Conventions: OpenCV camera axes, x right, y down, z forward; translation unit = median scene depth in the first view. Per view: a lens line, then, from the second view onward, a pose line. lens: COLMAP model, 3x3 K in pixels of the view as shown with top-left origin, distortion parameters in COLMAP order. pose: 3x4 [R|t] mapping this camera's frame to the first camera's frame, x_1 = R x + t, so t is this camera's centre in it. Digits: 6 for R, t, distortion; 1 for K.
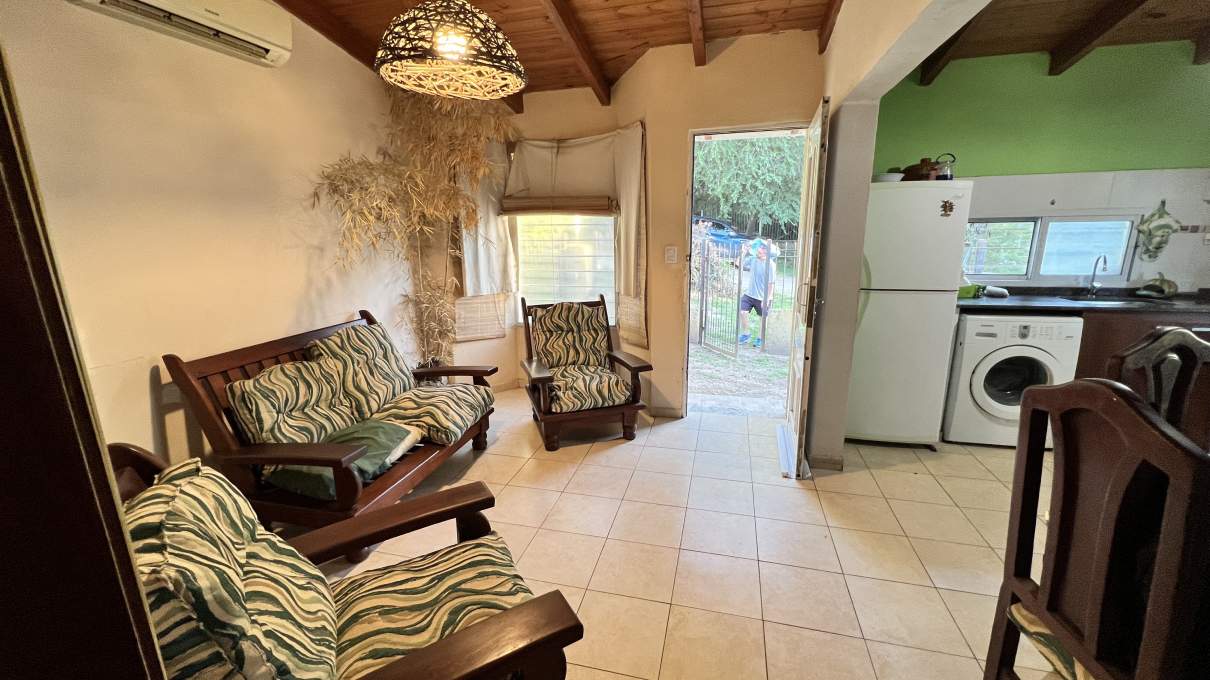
lens RADIAL K [[483.1, 0, 608.9], [0, 483.1, 338.8], [0, 0, 1]] dist [-0.001232, 0.000135]
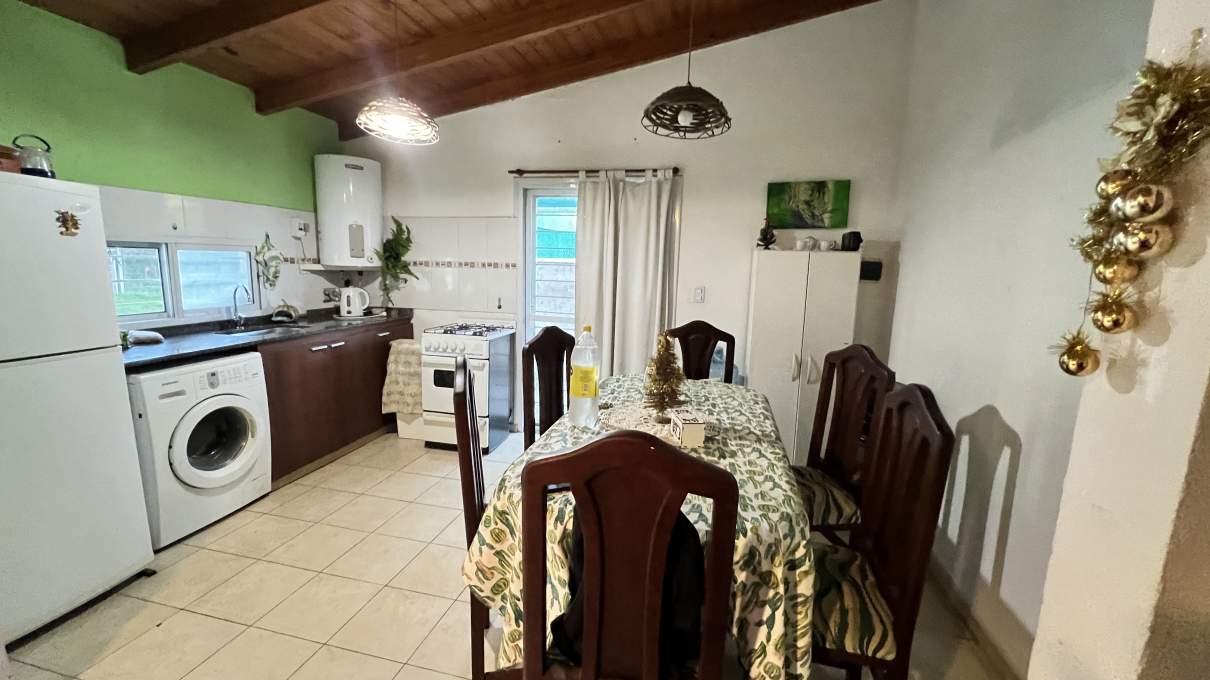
lens RADIAL K [[483.1, 0, 607.0], [0, 483.1, 338.6], [0, 0, 1]] dist [-0.001232, 0.000135]
pose [[-0.027885, -0.143411, 0.989270, 0.020880], [0.195229, 0.969816, 0.146094, -0.067457], [-0.980361, 0.197208, 0.000955, 0.293282]]
